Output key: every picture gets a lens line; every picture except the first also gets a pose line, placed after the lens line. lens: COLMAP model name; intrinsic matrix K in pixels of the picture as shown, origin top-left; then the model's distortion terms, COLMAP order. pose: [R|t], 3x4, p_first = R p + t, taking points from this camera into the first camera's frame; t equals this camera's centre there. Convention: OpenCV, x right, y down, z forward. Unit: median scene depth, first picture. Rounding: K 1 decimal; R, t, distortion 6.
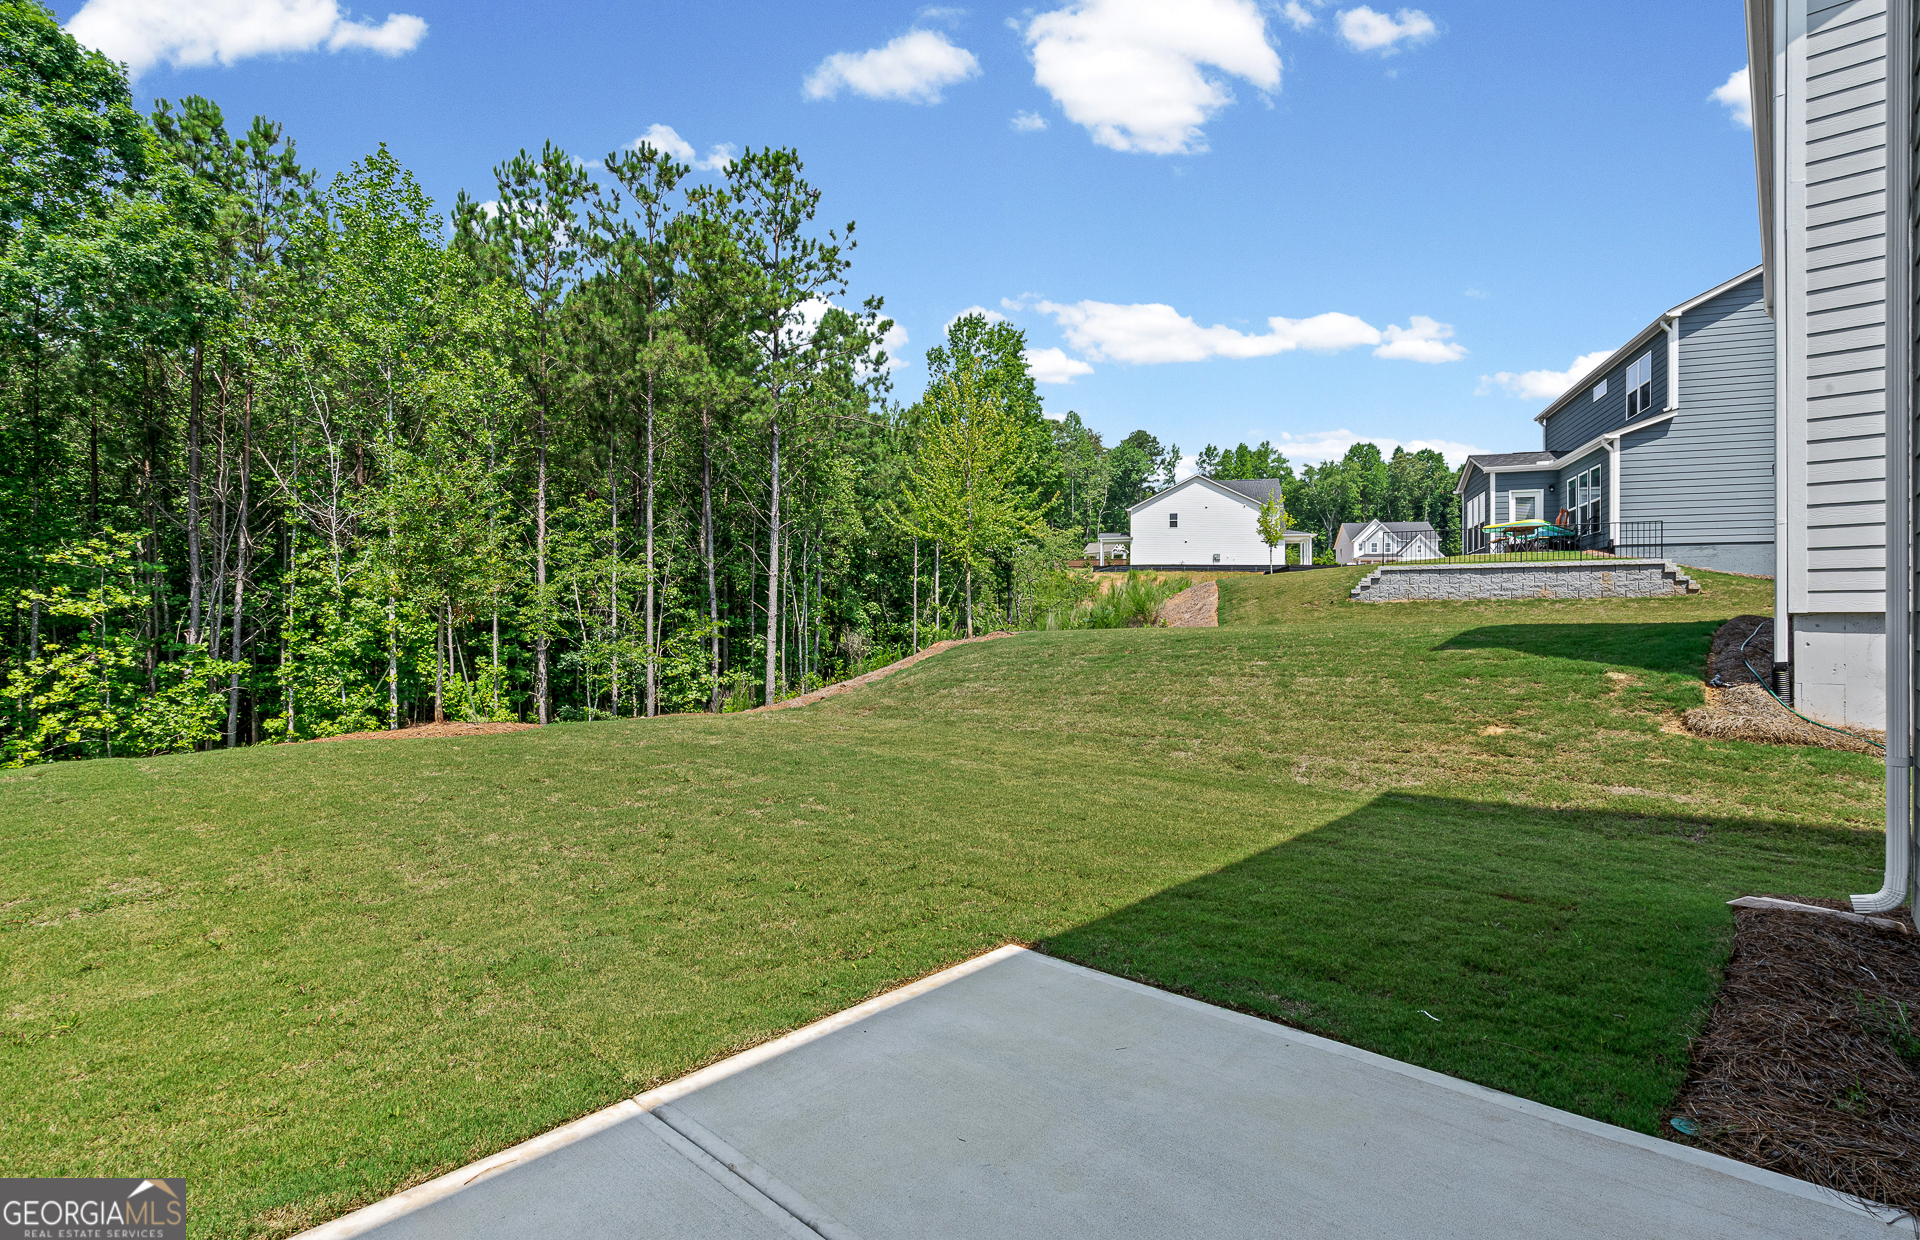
lens RADIAL K [[901.5, 0, 960.0], [0, 901.5, 620.0], [0, 0, 1]] dist [0.001724, -0.000741]
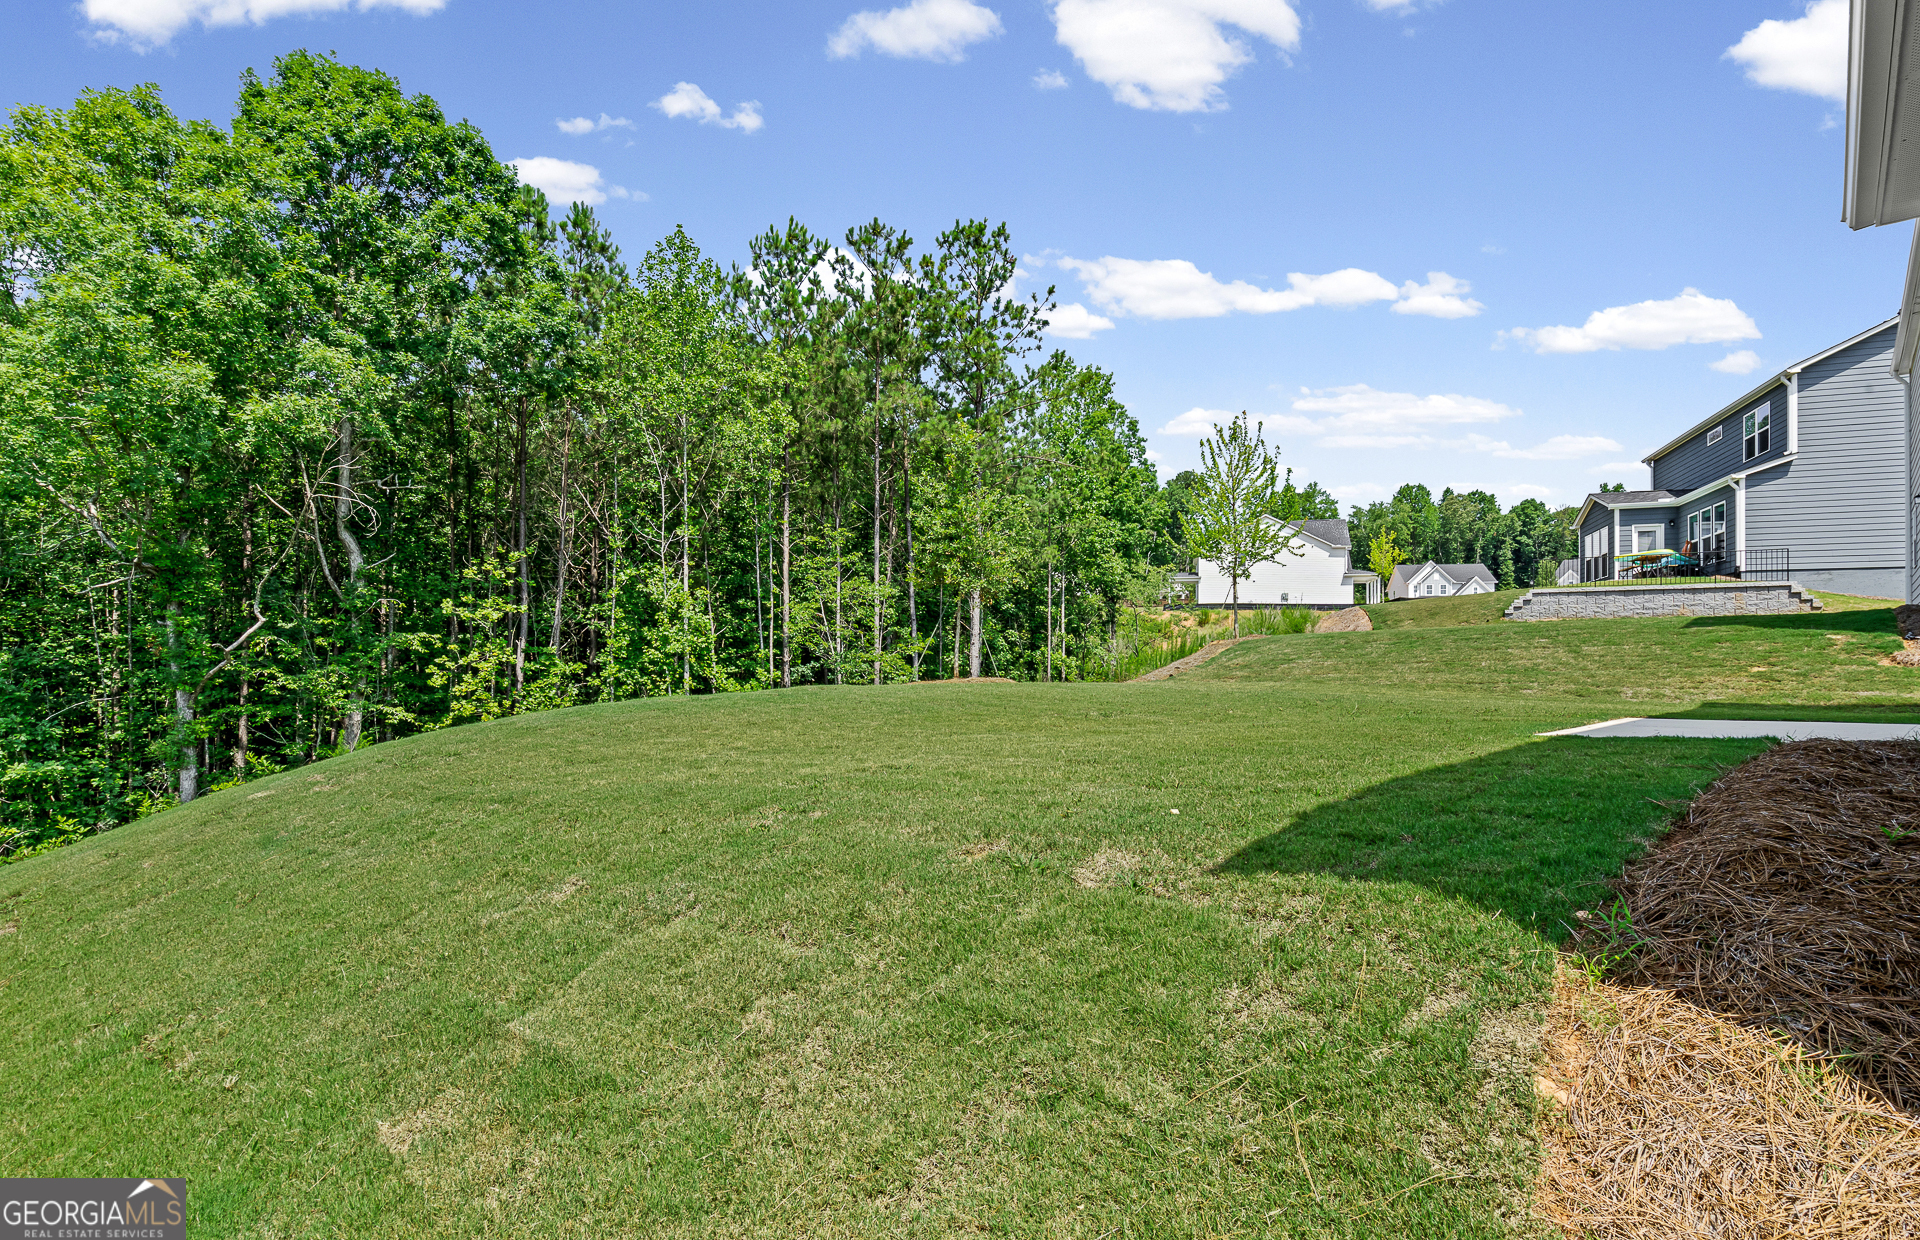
lens RADIAL K [[938.3, 0, 960.1], [0, 938.3, 658.9], [0, 0, 1]] dist [-0.001450, 0.000434]
pose [[0.999931, 0.004012, -0.011083, -0.229469], [-0.004117, 0.999946, -0.009500, 0.040152], [0.011044, 0.009545, 0.999893, -0.182918]]
